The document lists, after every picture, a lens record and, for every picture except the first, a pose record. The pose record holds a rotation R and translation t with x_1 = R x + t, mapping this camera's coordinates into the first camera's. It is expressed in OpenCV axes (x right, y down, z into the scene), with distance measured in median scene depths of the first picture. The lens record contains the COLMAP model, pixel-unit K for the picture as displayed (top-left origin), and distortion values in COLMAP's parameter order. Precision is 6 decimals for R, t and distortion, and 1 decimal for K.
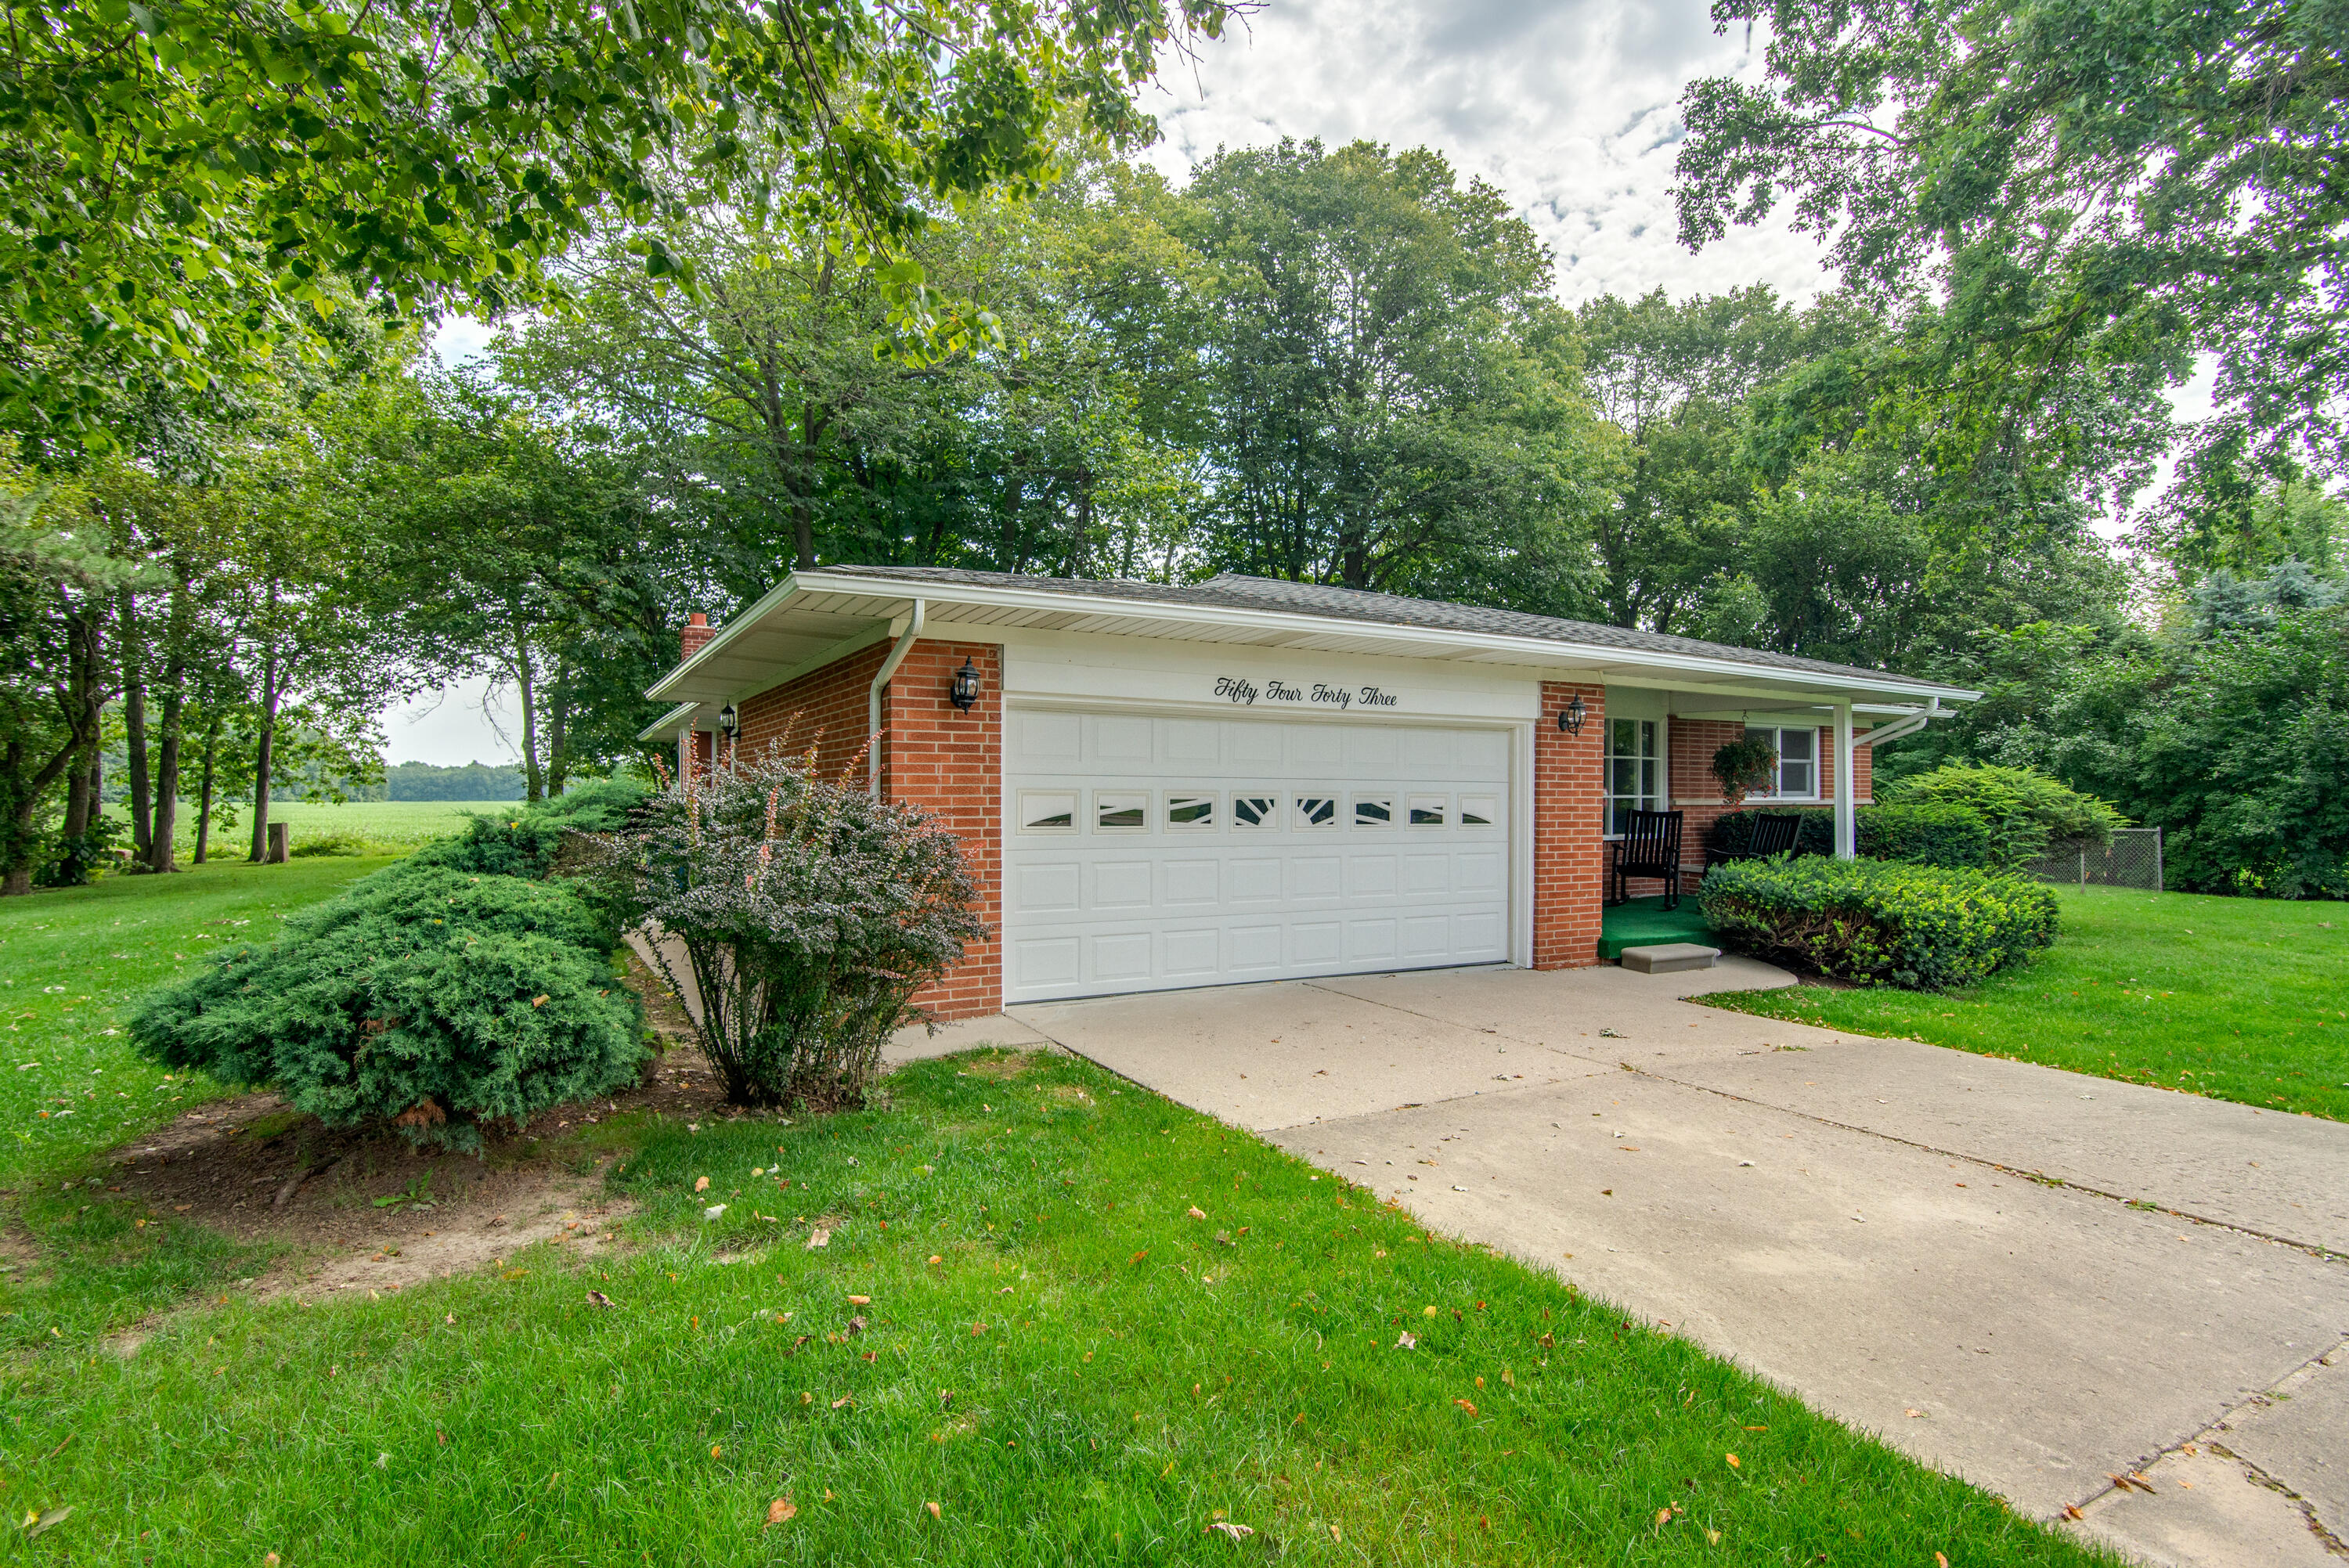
lens RADIAL K [[1136.7, 0, 1164.8], [0, 1136.7, 790.1], [0, 0, 1]] dist [-0.001381, -0.000911]
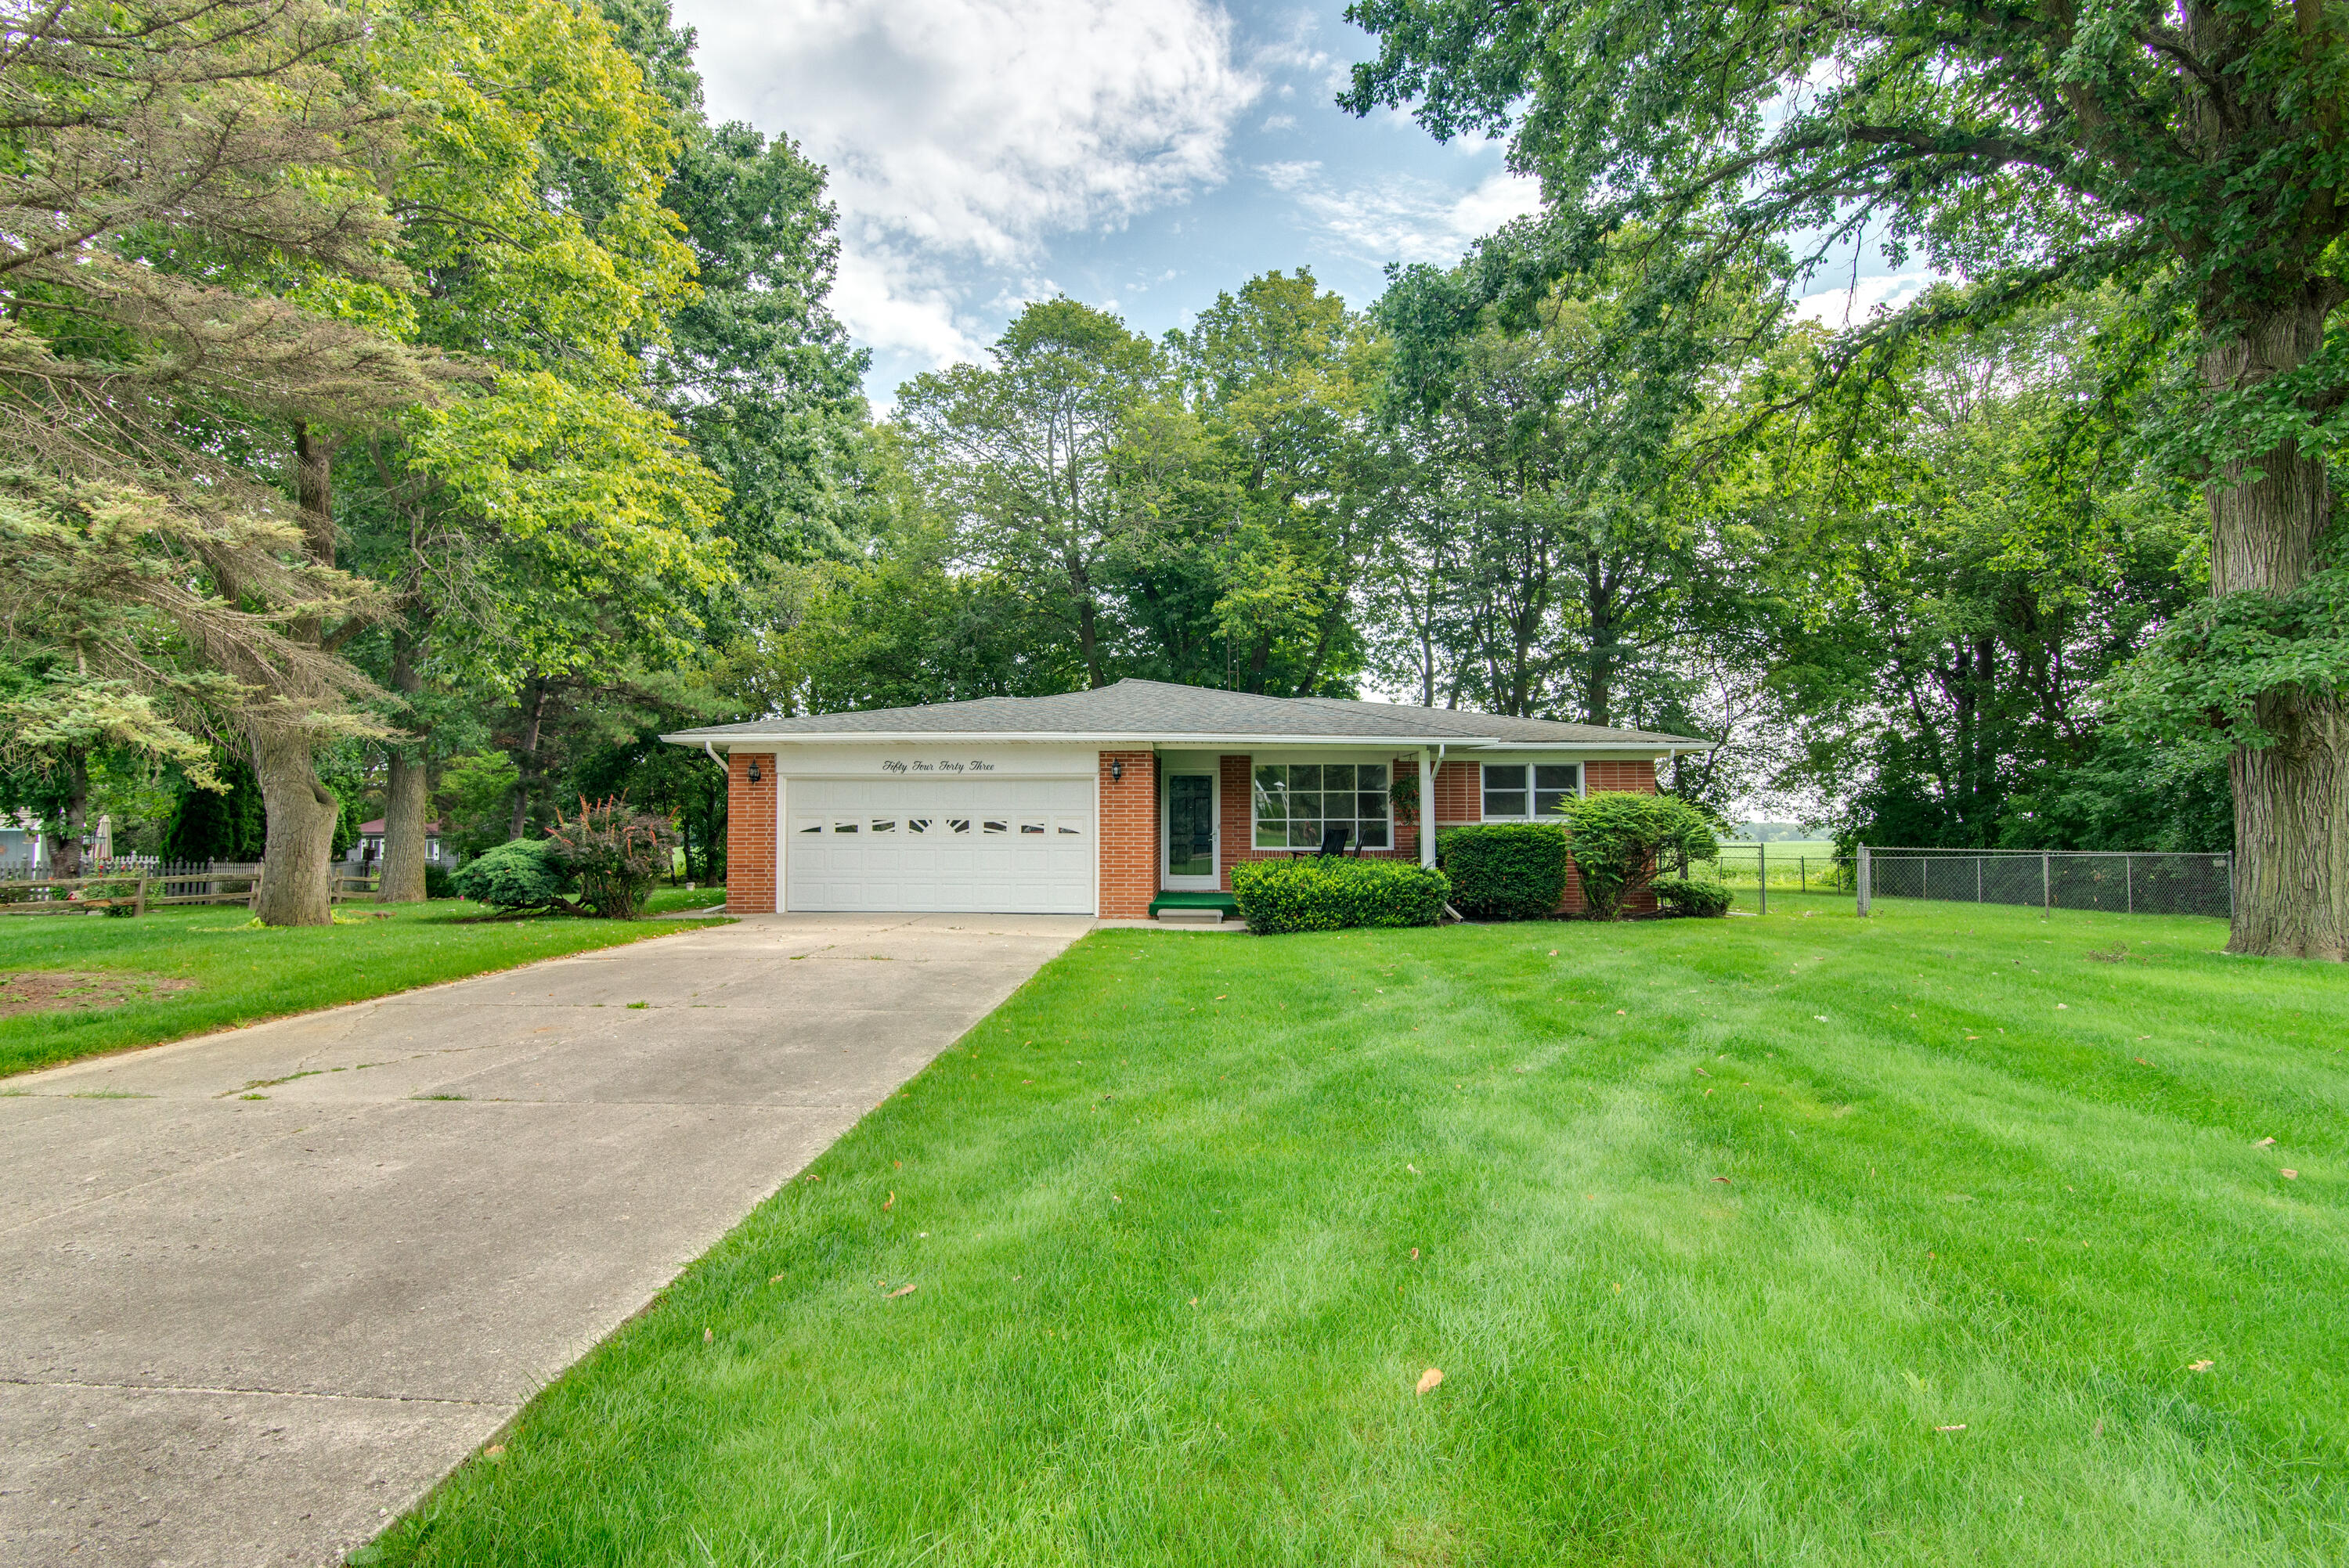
lens RADIAL K [[1312.7, 0, 1187.4], [0, 1312.7, 790.3], [0, 0, 1]] dist [0.007457, -0.000736]
pose [[0.868925, -0.024778, -0.494323, 1.533898], [0.006716, 0.999244, -0.038281, 0.044535], [0.494898, 0.029944, 0.868435, -0.728656]]
